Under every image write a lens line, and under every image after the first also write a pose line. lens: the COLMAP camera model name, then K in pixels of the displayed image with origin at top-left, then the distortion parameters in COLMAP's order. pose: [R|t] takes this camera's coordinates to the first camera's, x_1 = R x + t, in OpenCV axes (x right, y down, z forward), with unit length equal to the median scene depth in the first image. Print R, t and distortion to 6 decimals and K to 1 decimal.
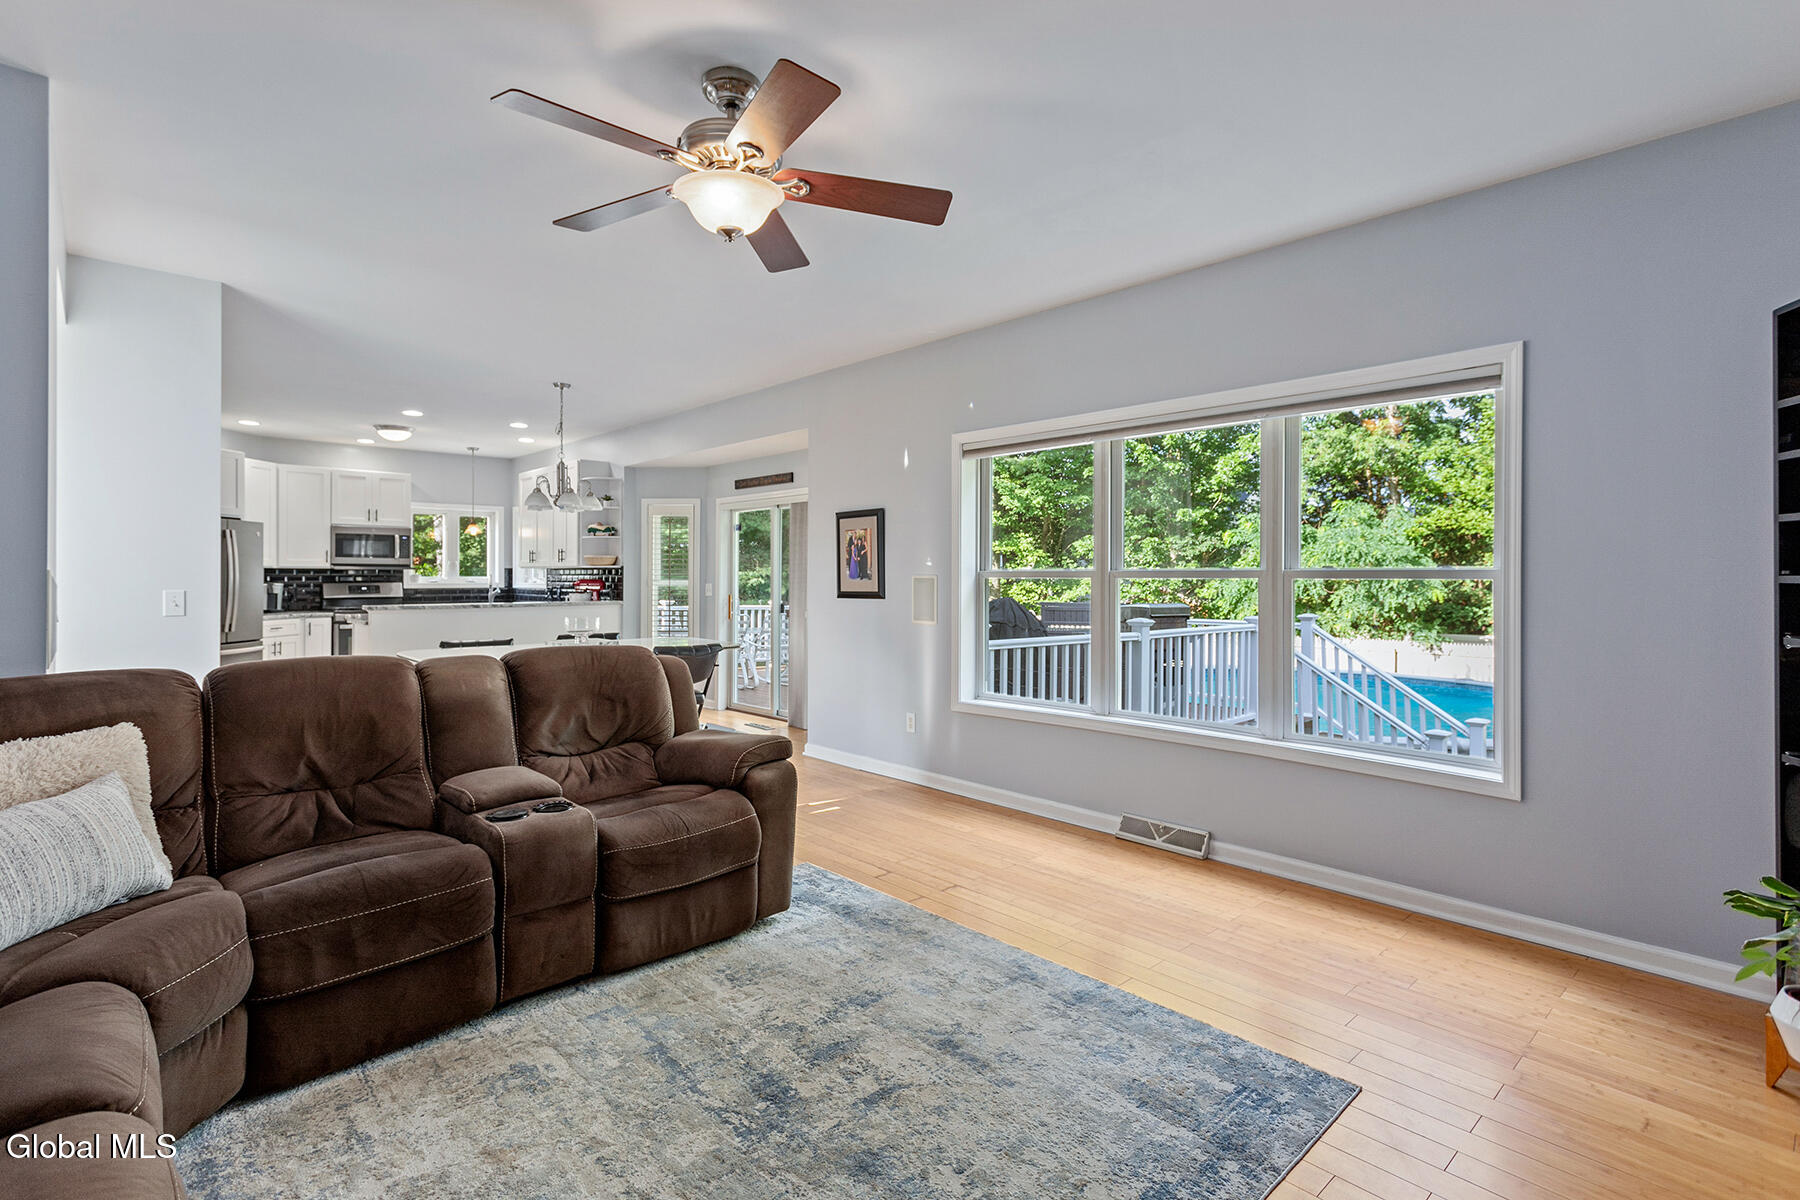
lens RADIAL K [[856.6, 0, 899.6], [0, 856.6, 586.0], [0, 0, 1]] dist [0.000214, 0.000015]
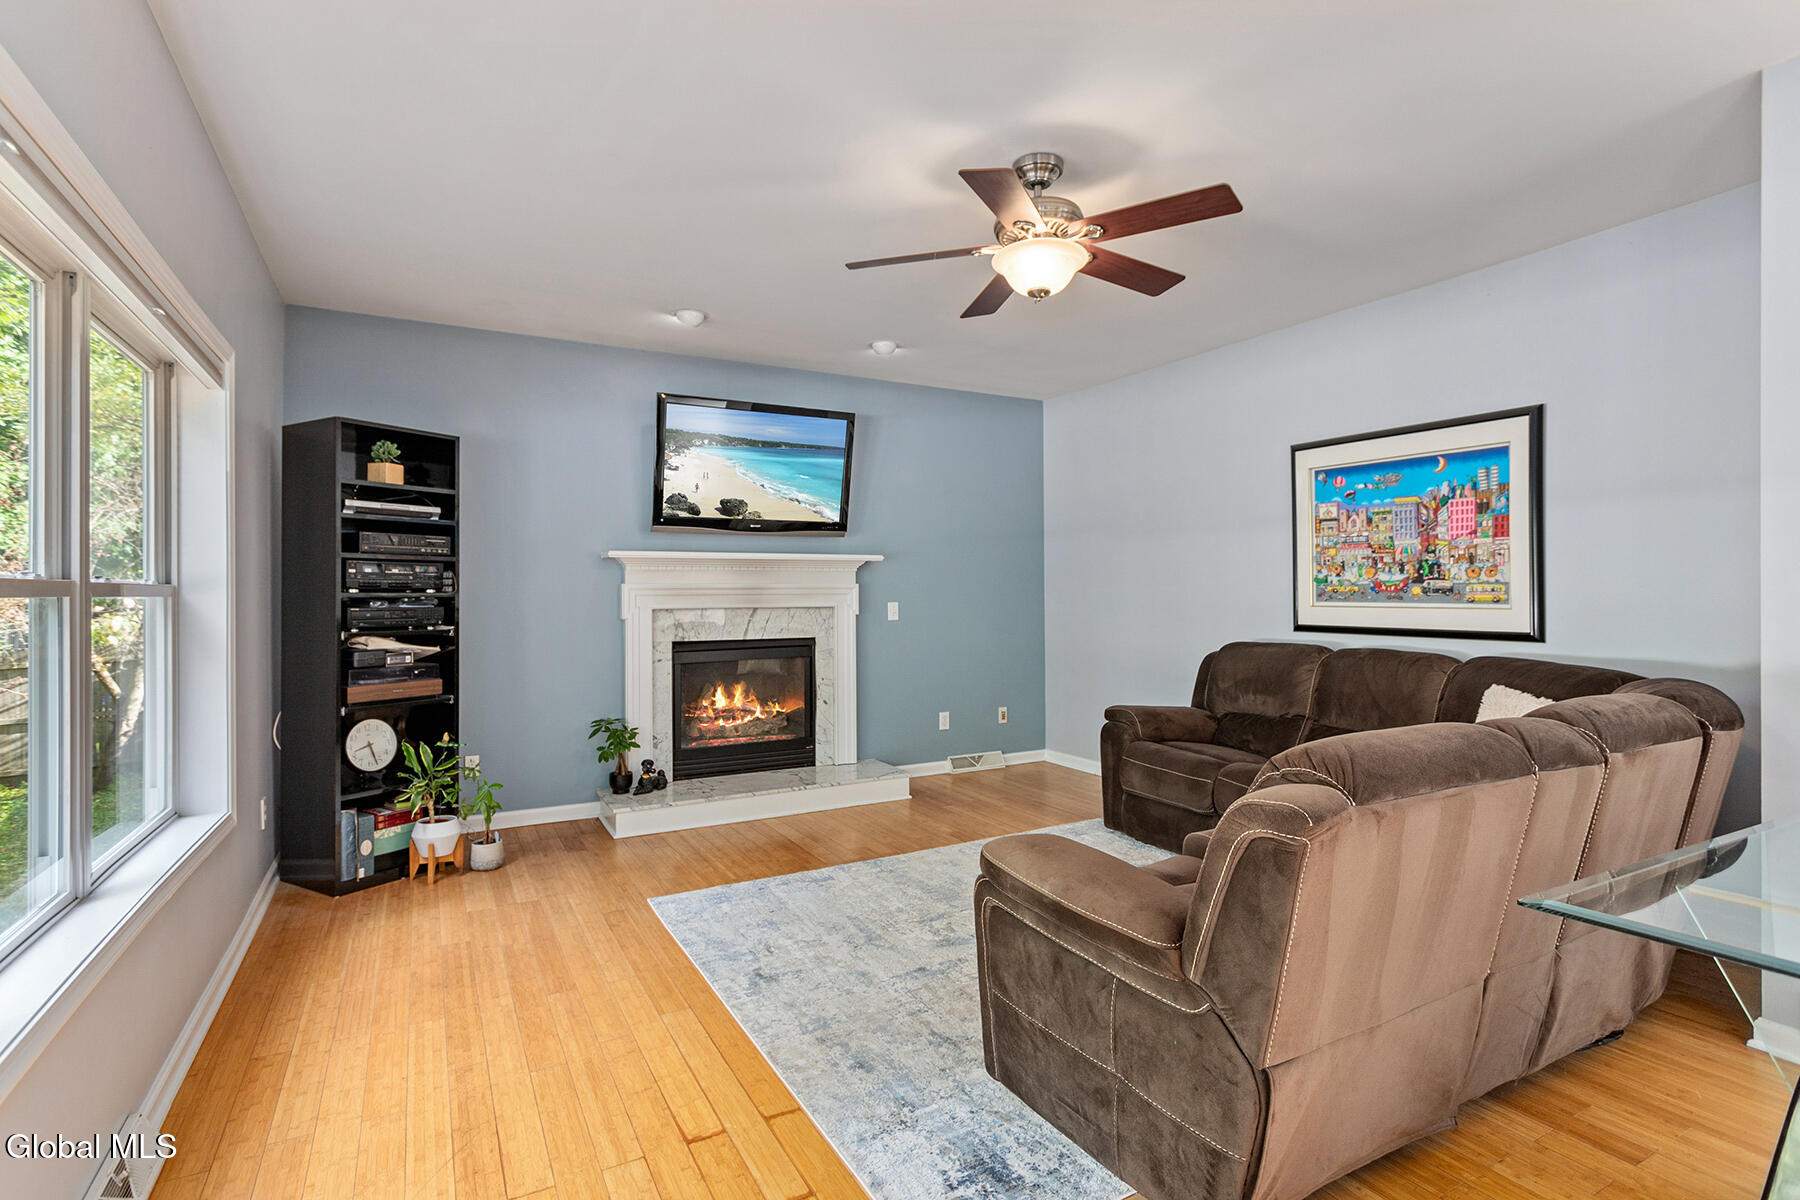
lens RADIAL K [[856.6, 0, 898.8], [0, 856.6, 597.9], [0, 0, 1]] dist [0.000214, 0.000015]
pose [[-0.971442, -0.000090, 0.237278, -0.168142], [0.002465, 0.999942, 0.010471, -0.010849], [-0.237265, 0.010757, -0.971385, 1.263984]]
